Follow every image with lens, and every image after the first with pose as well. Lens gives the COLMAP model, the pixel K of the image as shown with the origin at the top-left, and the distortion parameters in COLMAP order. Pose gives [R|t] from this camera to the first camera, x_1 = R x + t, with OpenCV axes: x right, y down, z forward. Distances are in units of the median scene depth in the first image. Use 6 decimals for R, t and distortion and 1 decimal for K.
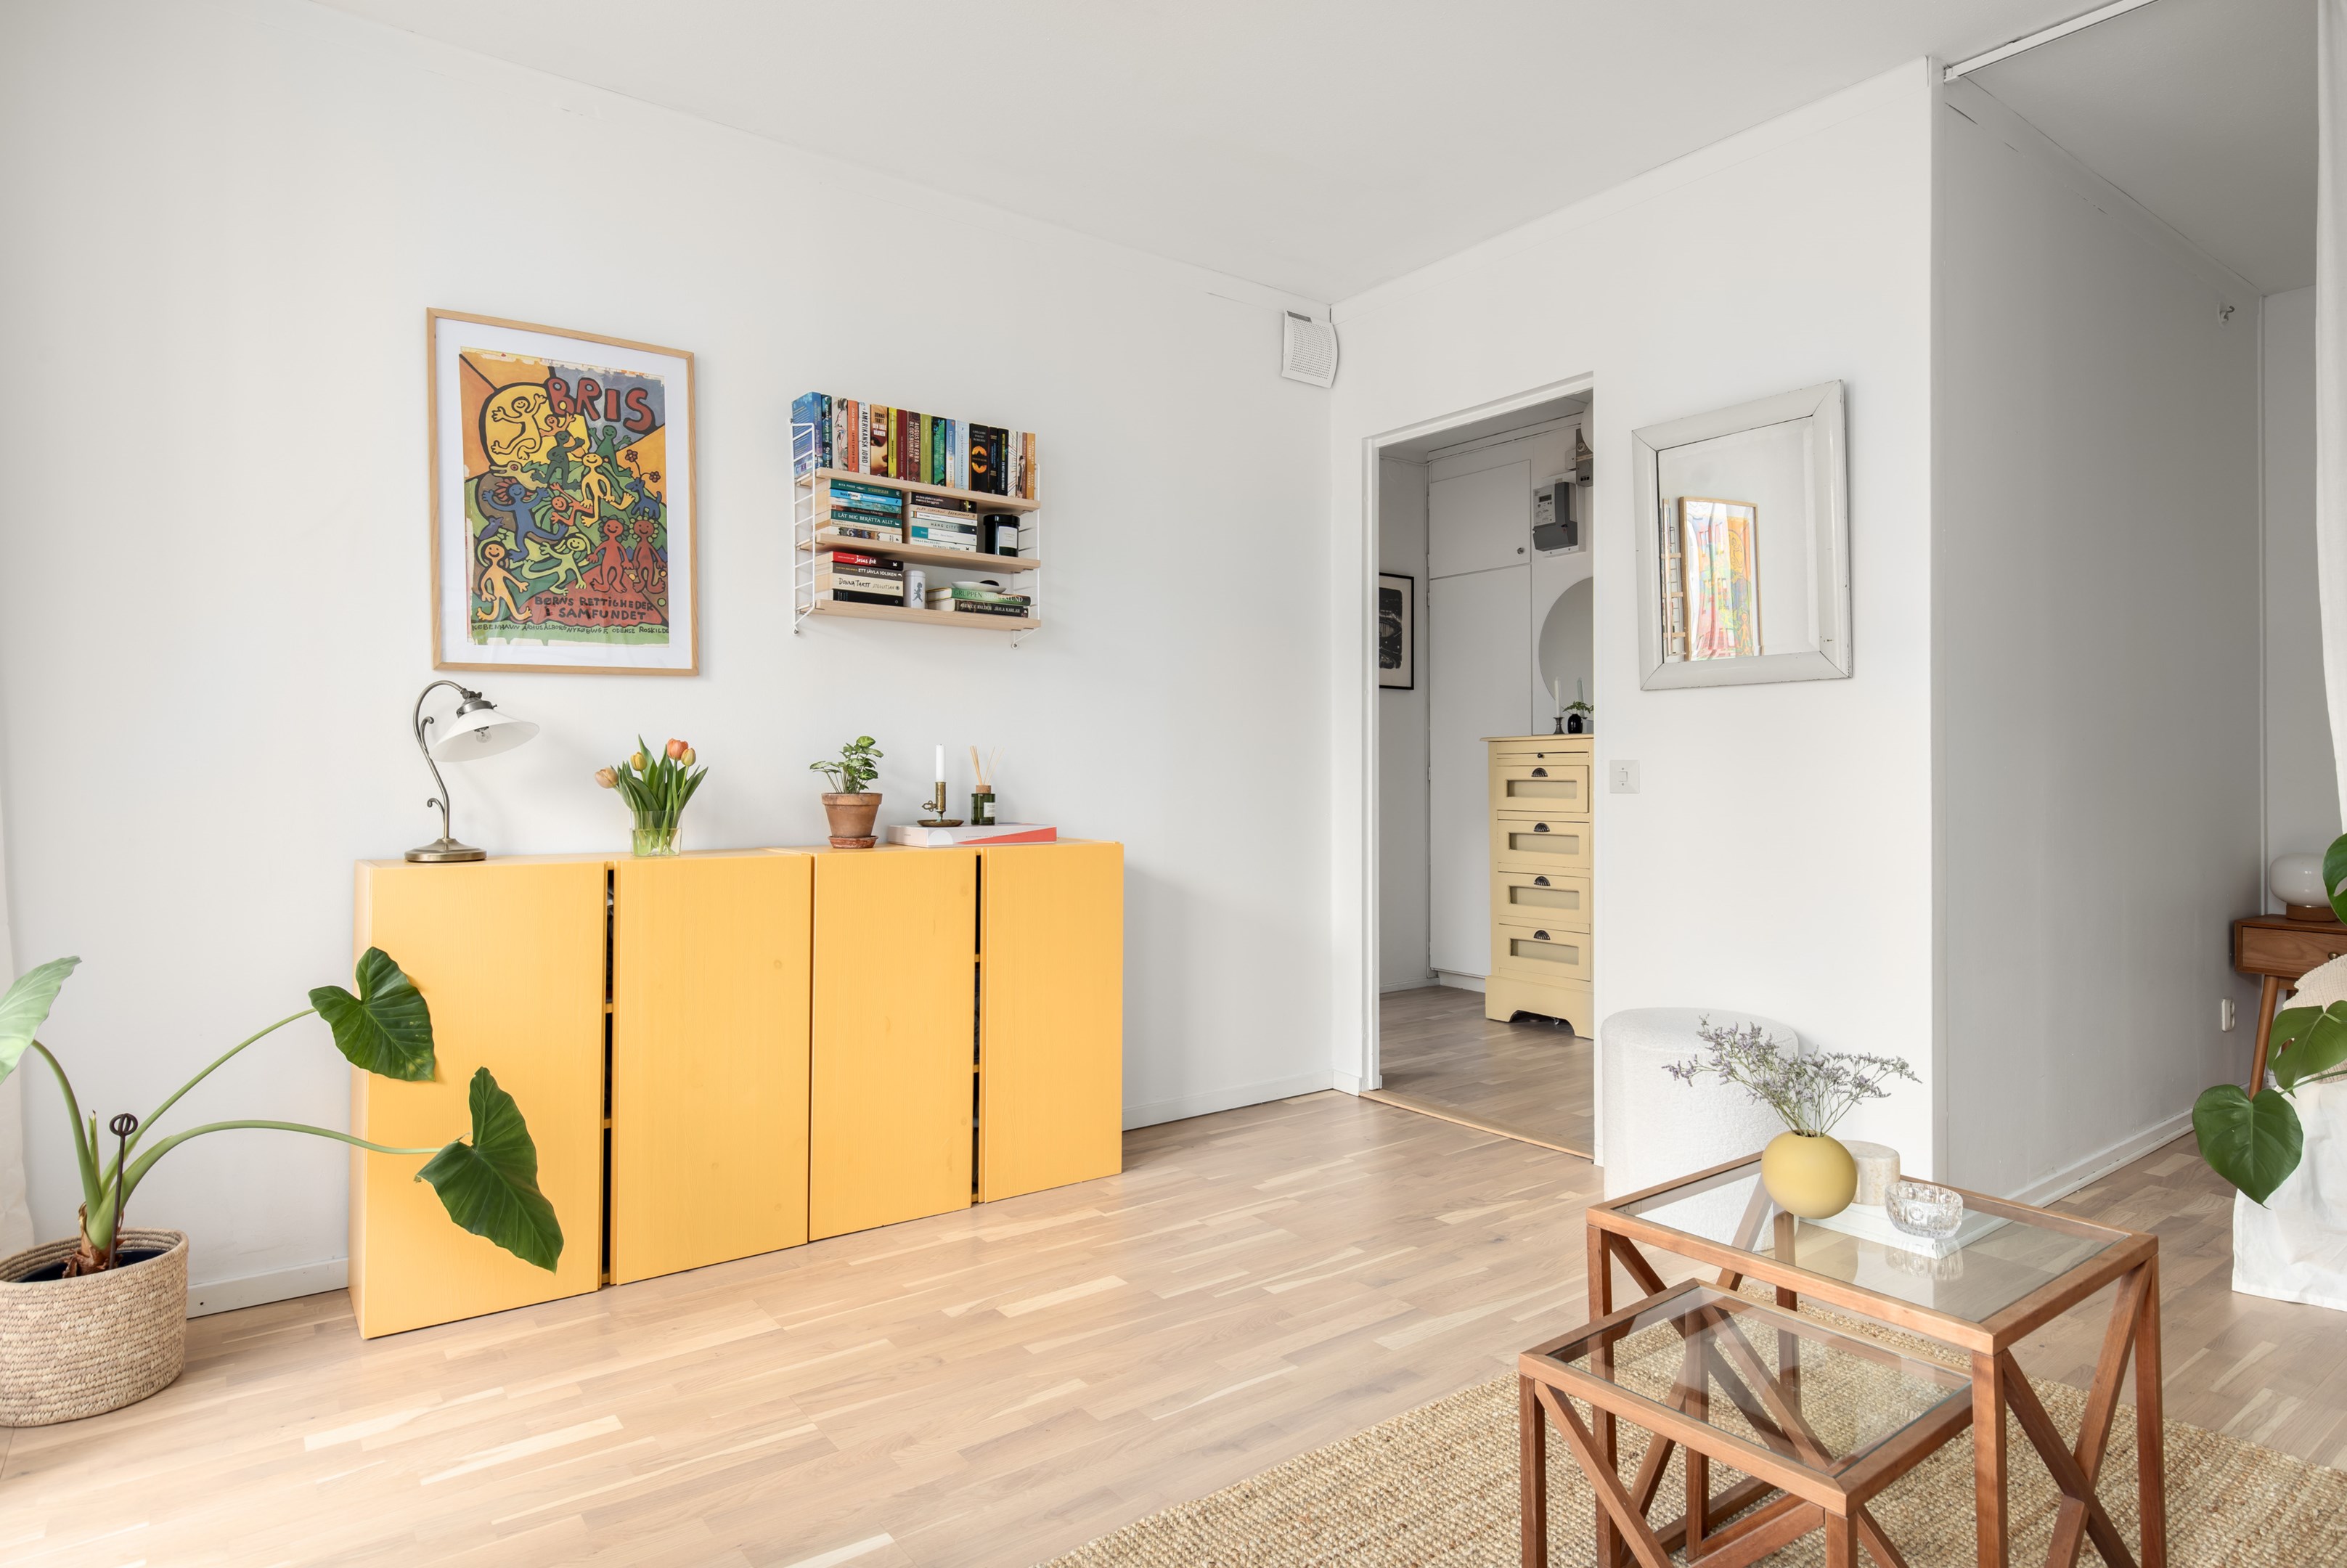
lens RADIAL K [[1292.9, 0, 1168.8], [0, 1292.9, 769.8], [0, 0, 1]] dist [0.002100, 0.000126]
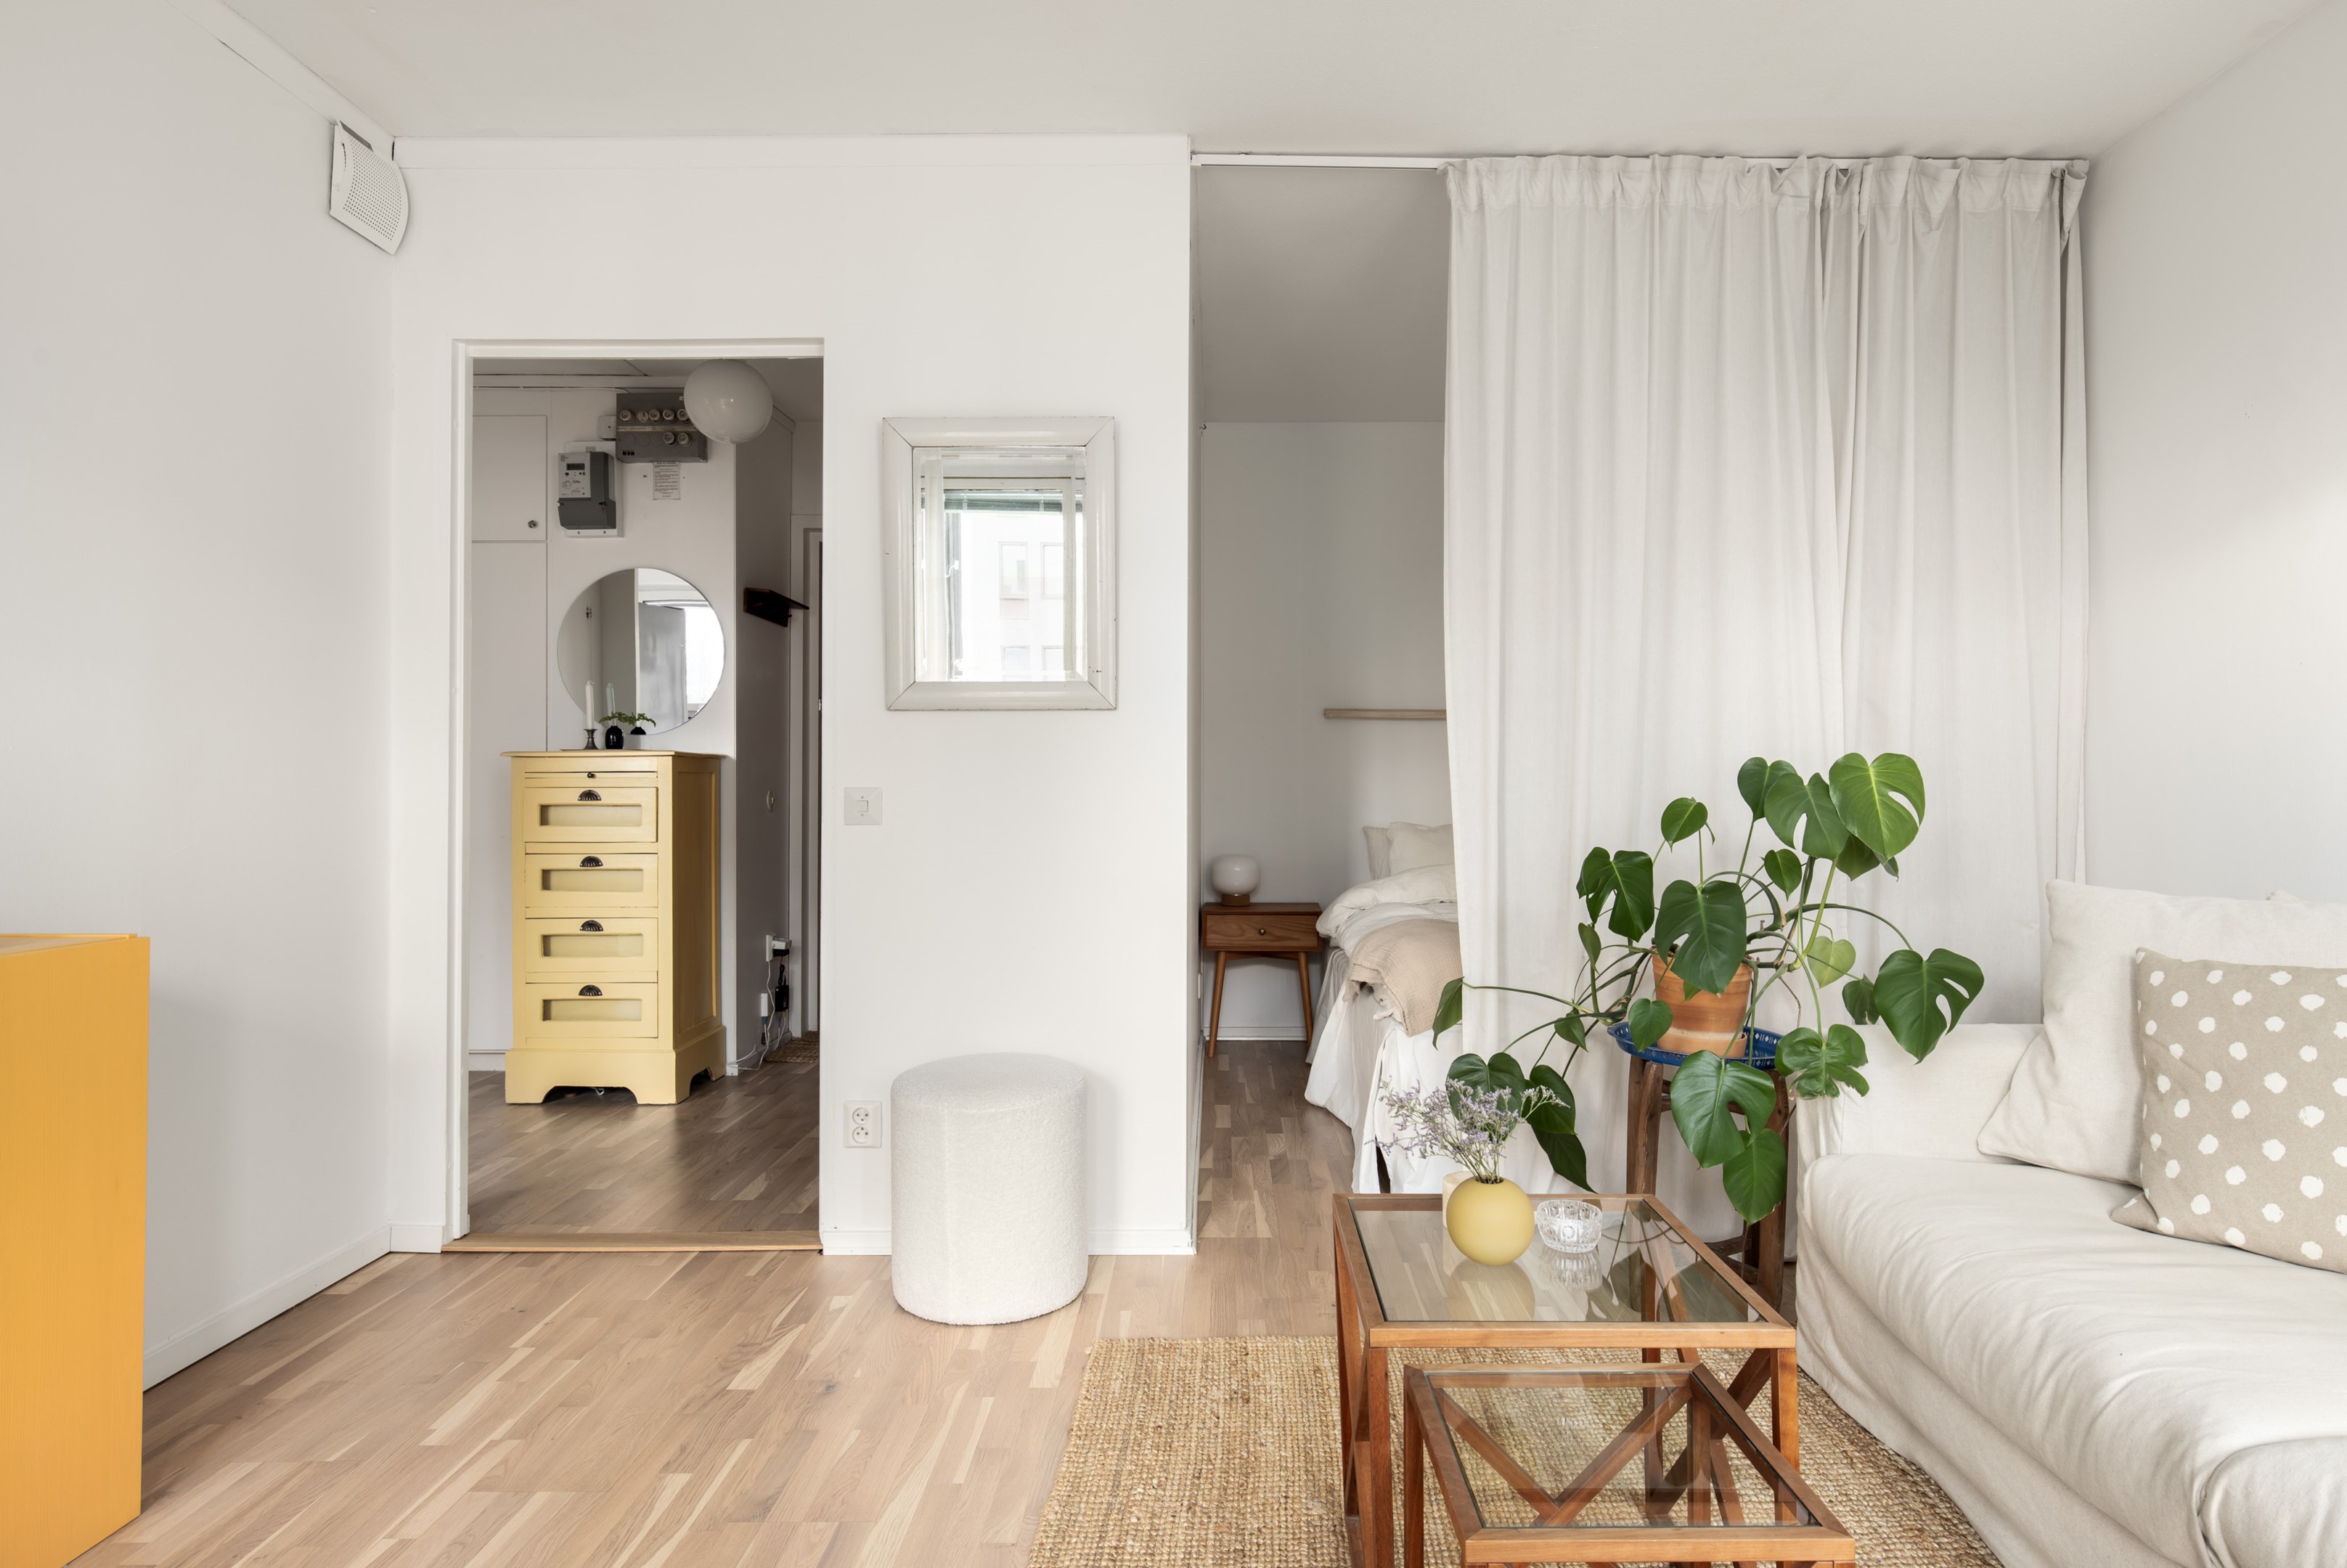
lens RADIAL K [[1292.9, 0, 1176.3], [0, 1292.9, 771.8], [0, 0, 1]] dist [0.002100, 0.000126]
pose [[0.602879, 0.004840, 0.797818, -0.150384], [-0.001020, 0.999985, -0.005296, -0.009183], [-0.797832, 0.002379, 0.602876, 0.198510]]
